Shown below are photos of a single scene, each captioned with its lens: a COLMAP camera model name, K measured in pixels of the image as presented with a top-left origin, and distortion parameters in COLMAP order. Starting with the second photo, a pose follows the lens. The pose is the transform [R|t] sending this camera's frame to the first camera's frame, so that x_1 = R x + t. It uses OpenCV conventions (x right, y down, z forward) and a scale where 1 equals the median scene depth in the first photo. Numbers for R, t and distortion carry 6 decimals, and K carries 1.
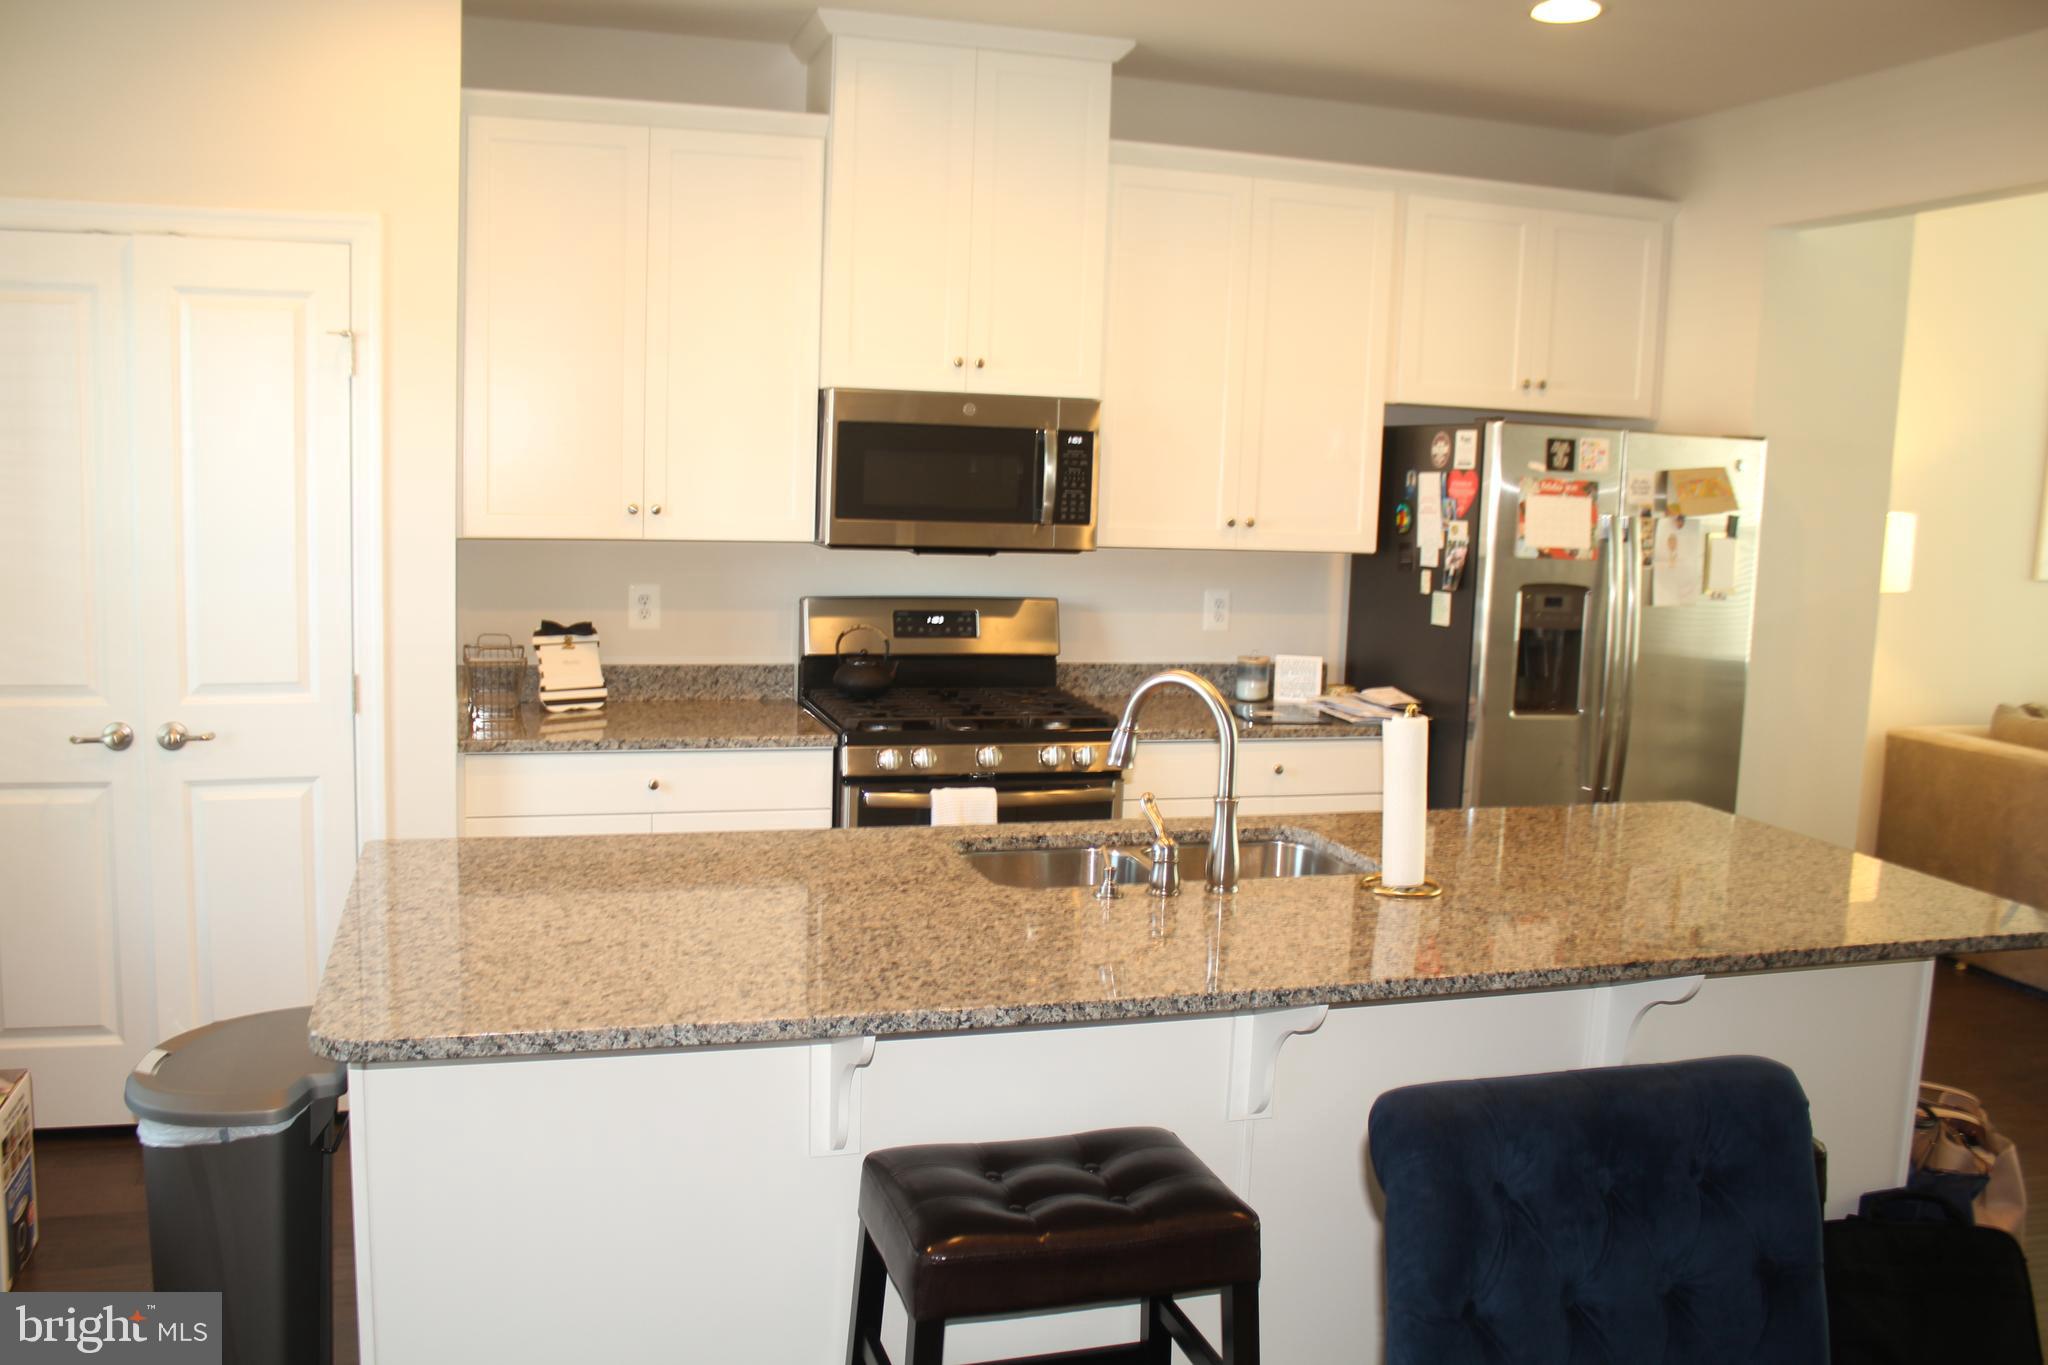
lens RADIAL K [[1702.6, 0, 1024.0], [0, 1702.6, 682.5], [0, 0, 1]] dist [-0.173950, 0.164954]
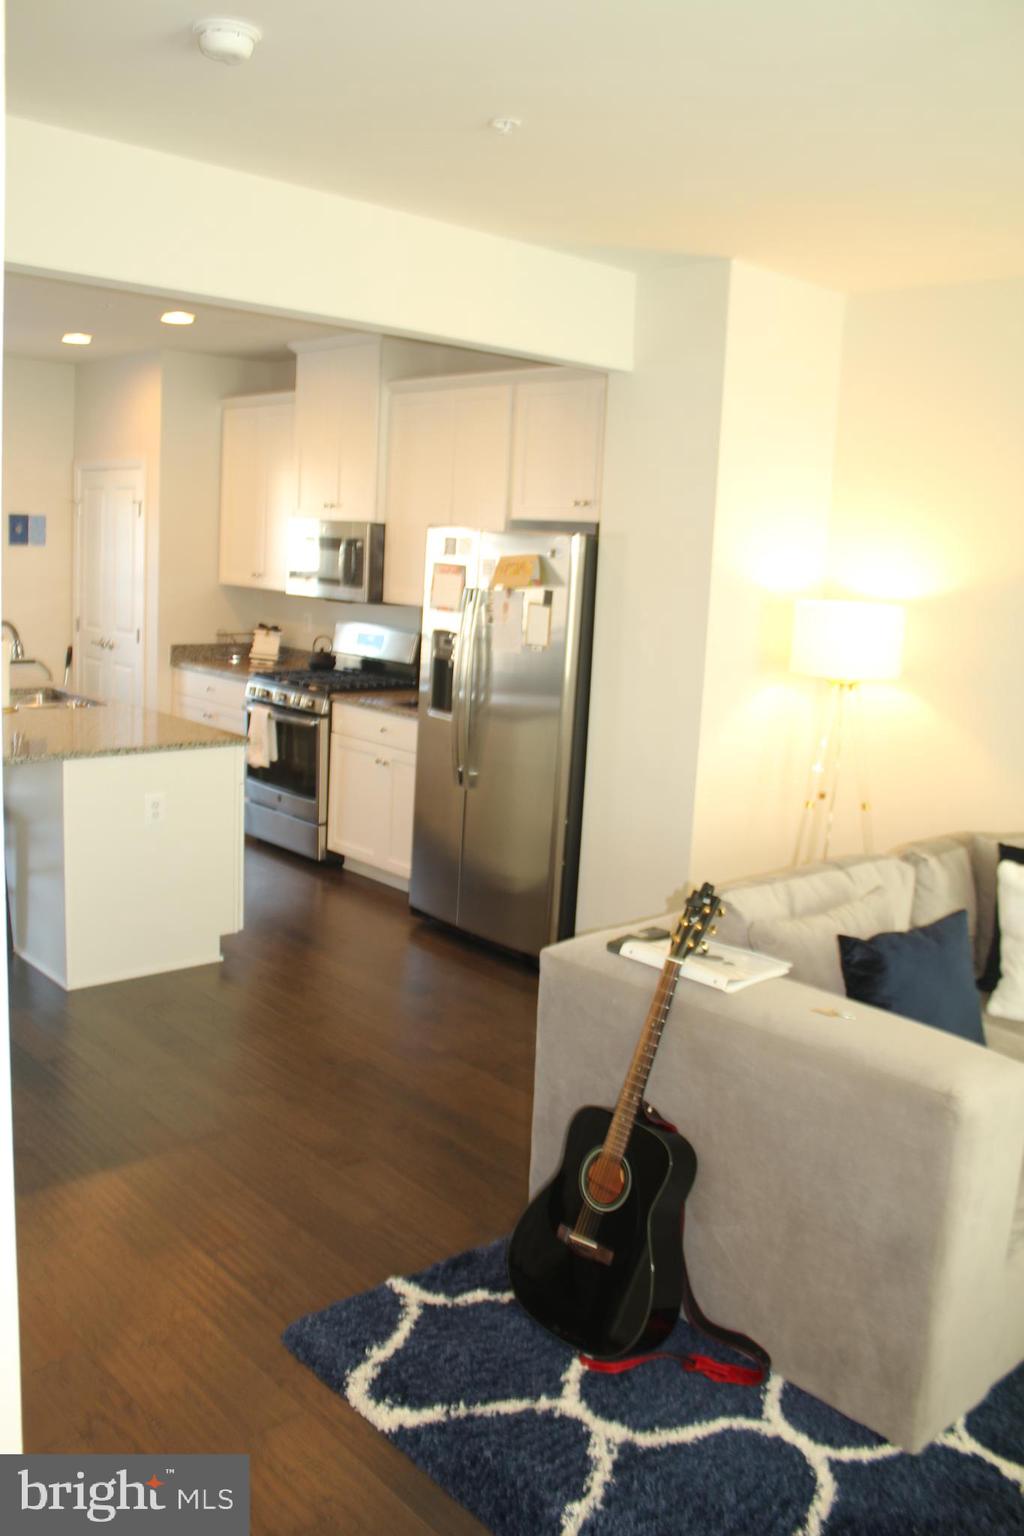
lens RADIAL K [[1277.0, 0, 512.0], [0, 1277.0, 768.0], [0, 0, 1]] dist [-0.173950, 0.164954]
pose [[0.427781, 0.146622, -0.891911, 1.403585], [-0.154488, 0.984096, 0.087681, -0.045325], [0.890582, 0.100281, 0.443629, 0.538328]]
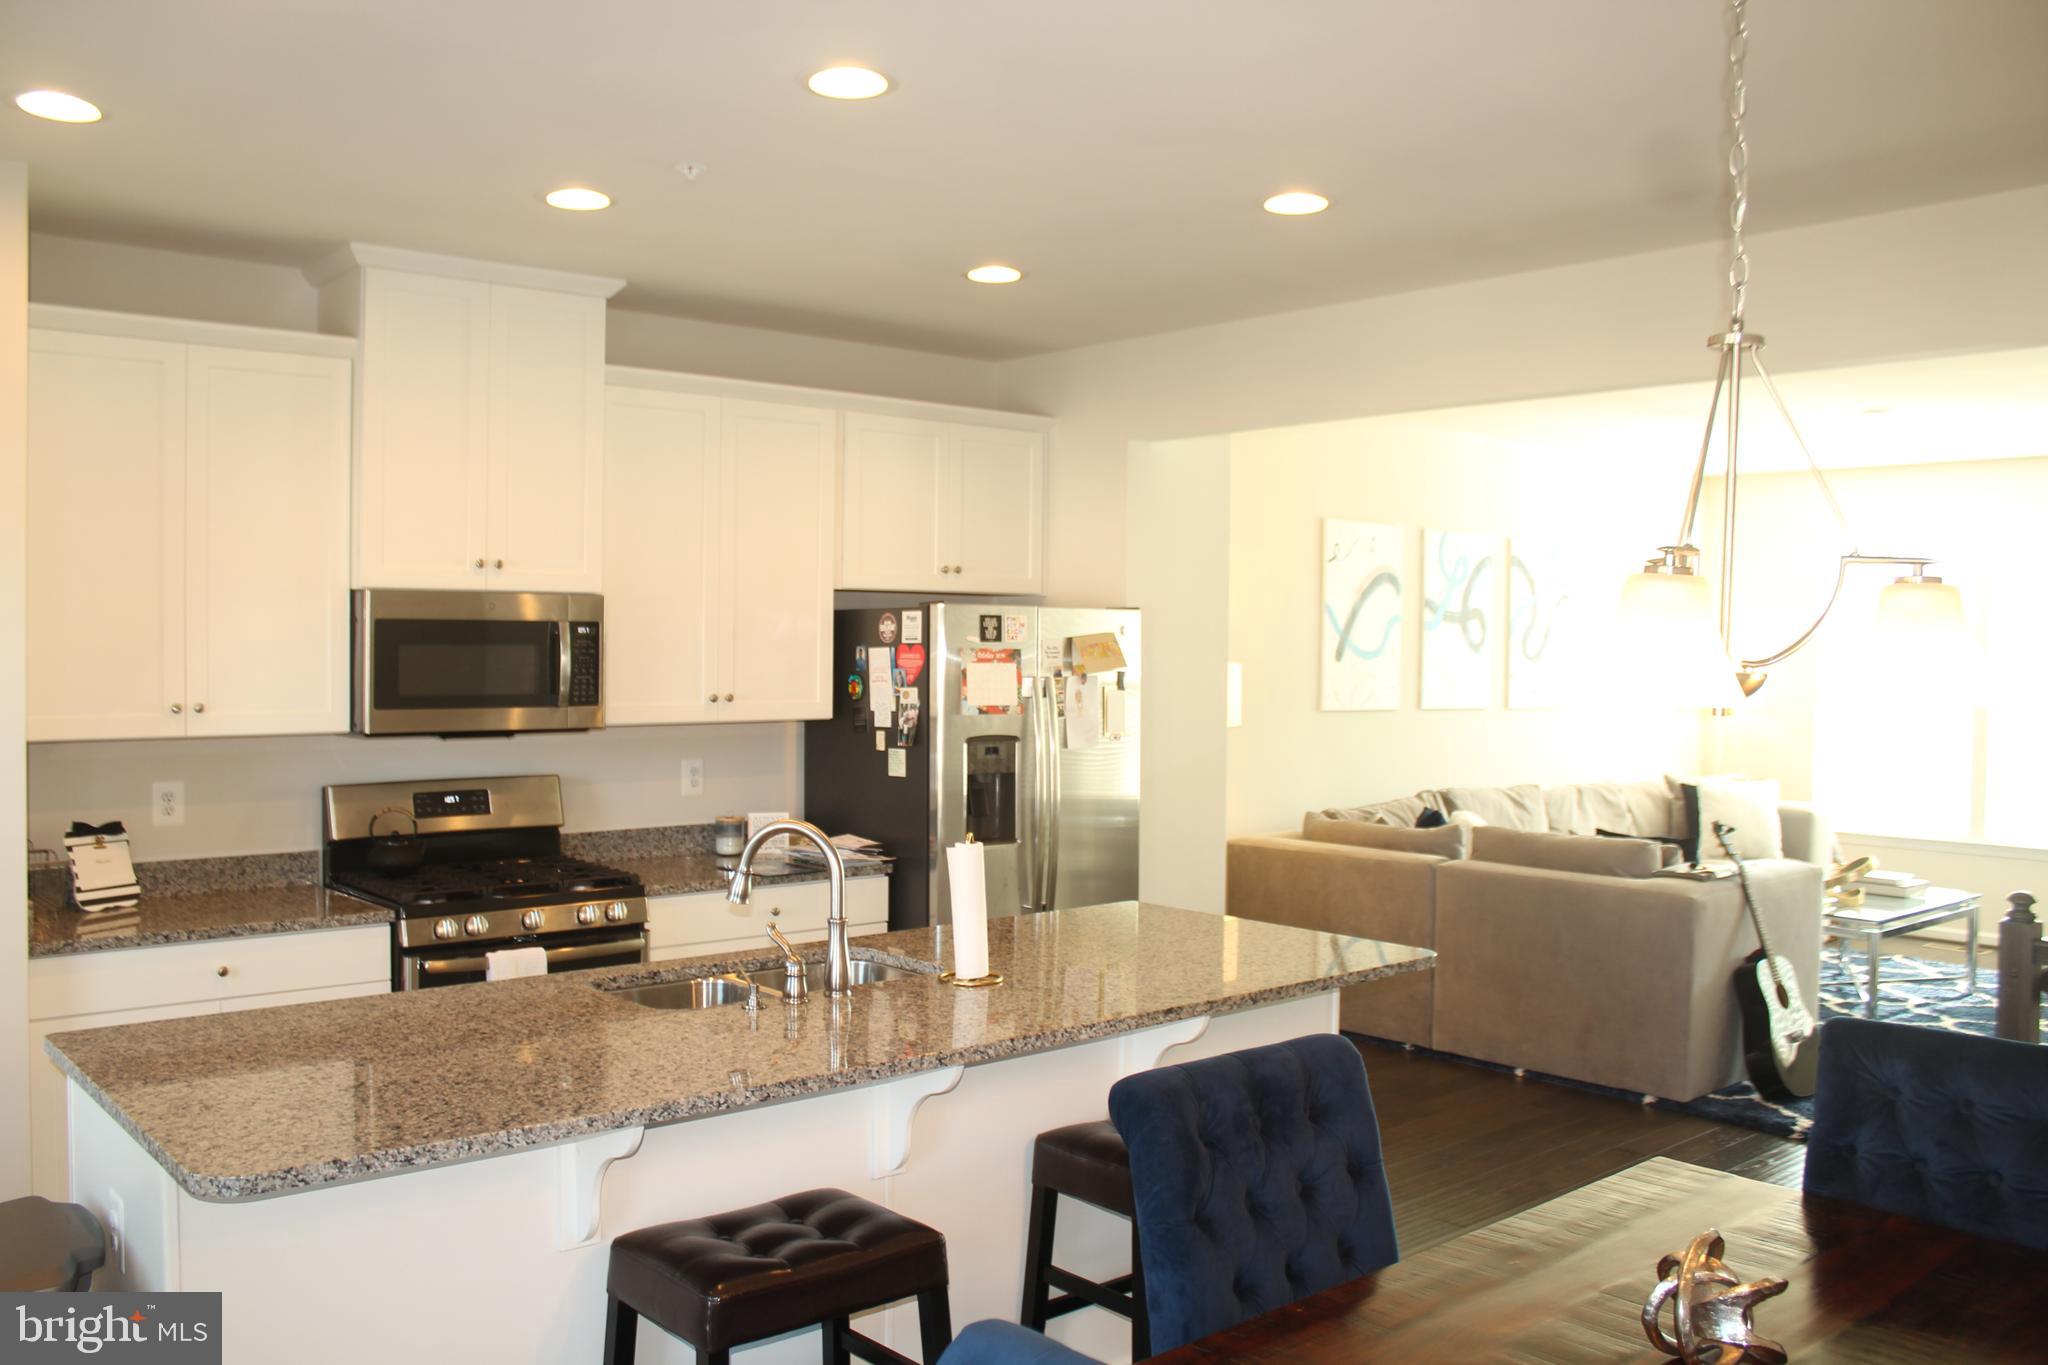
lens RADIAL K [[1696.3, 0, 1024.1], [0, 1696.3, 711.8], [0, 0, 1]] dist [-0.167110, 0.008191]
pose [[0.908737, -0.045171, 0.414919, -0.164788], [0.080213, 0.994496, -0.067412, 0.007939], [-0.409590, 0.094542, 0.907358, -0.112903]]
